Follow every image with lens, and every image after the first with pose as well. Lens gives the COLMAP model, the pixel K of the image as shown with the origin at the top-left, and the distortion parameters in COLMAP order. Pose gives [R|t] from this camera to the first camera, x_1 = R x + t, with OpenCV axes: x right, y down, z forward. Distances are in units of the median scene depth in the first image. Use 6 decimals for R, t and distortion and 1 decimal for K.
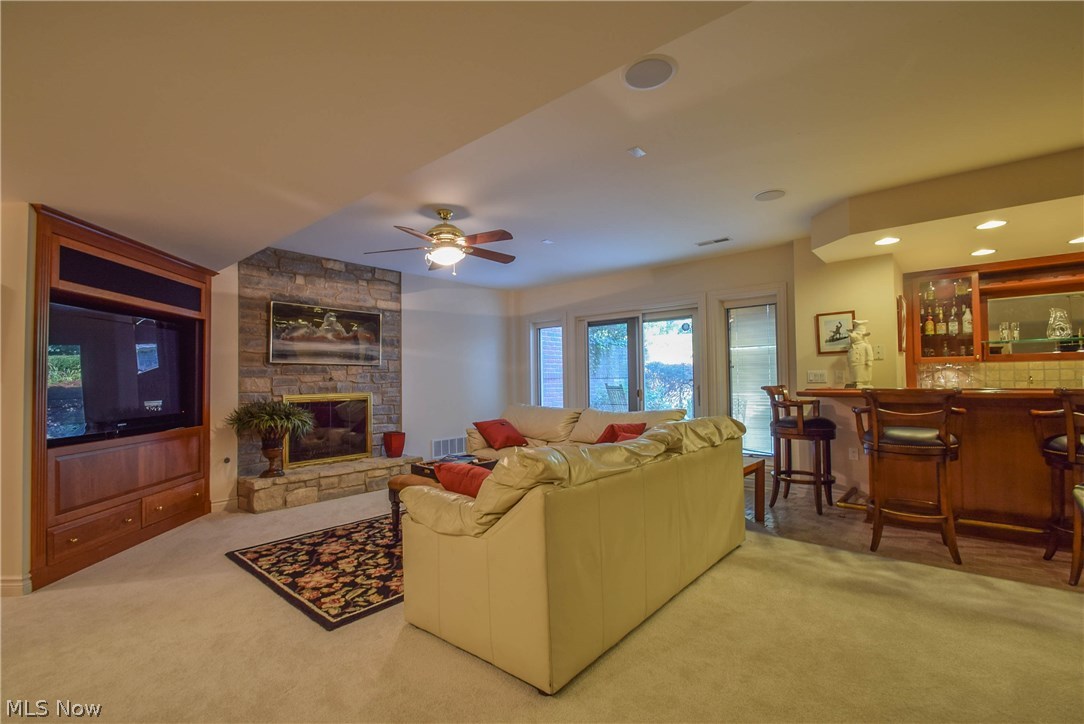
lens RADIAL K [[479.8, 0, 532.4], [0, 479.8, 366.7], [0, 0, 1]] dist [0.012843, -0.020740]
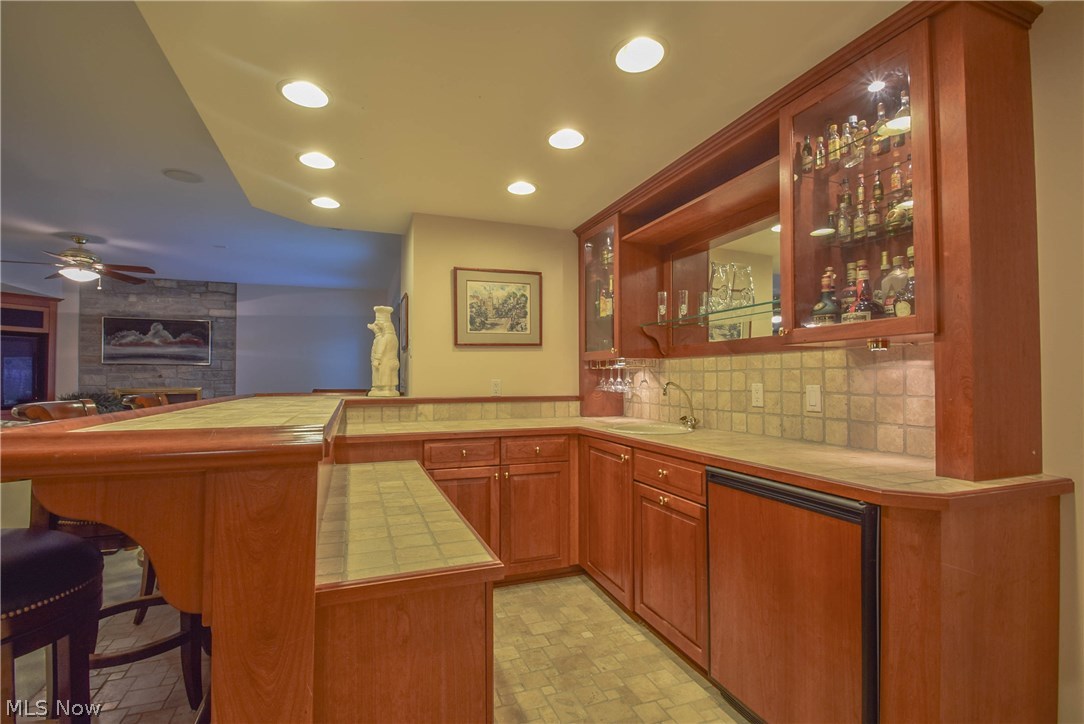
lens RADIAL K [[479.8, 0, 532.4], [0, 479.8, 366.7], [0, 0, 1]] dist [0.012843, -0.020740]
pose [[0.884411, 0.001878, -0.466706, 1.036967], [0.003091, 0.999946, 0.009882, -0.008154], [0.466700, -0.010182, 0.884357, 0.366850]]
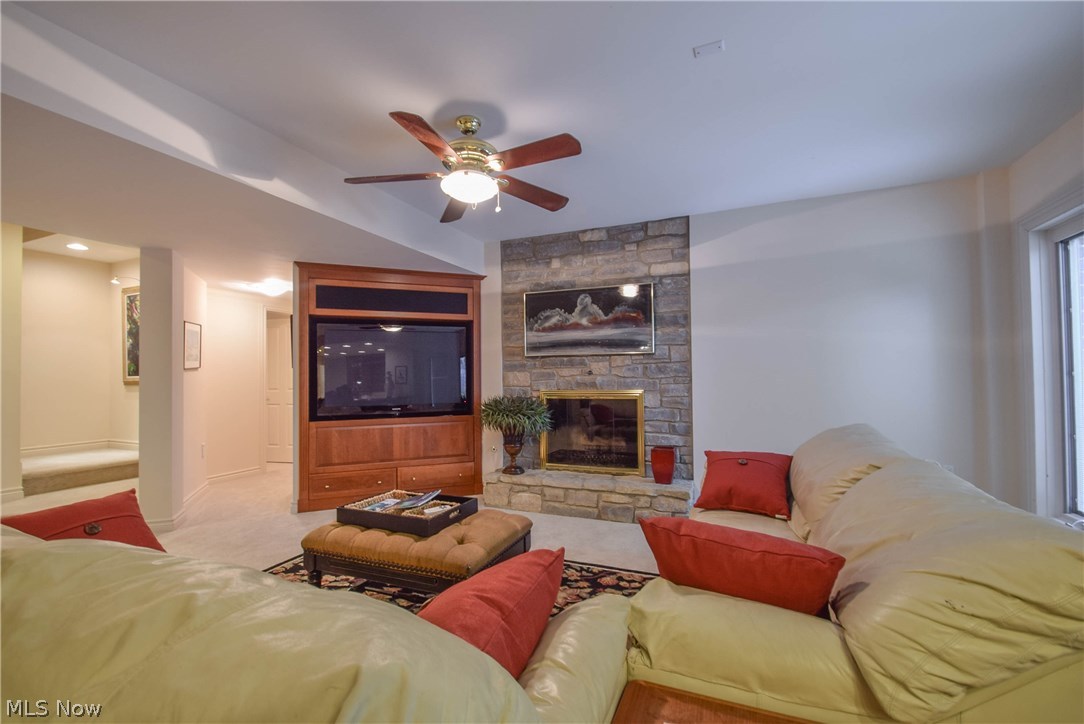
lens RADIAL K [[479.8, 0, 532.4], [0, 479.8, 366.7], [0, 0, 1]] dist [0.012843, -0.020740]
pose [[0.311265, -0.010621, -0.950264, 0.358275], [0.034093, 0.999419, -0.000003, 0.012419], [0.949711, -0.032396, 0.311447, 0.664500]]
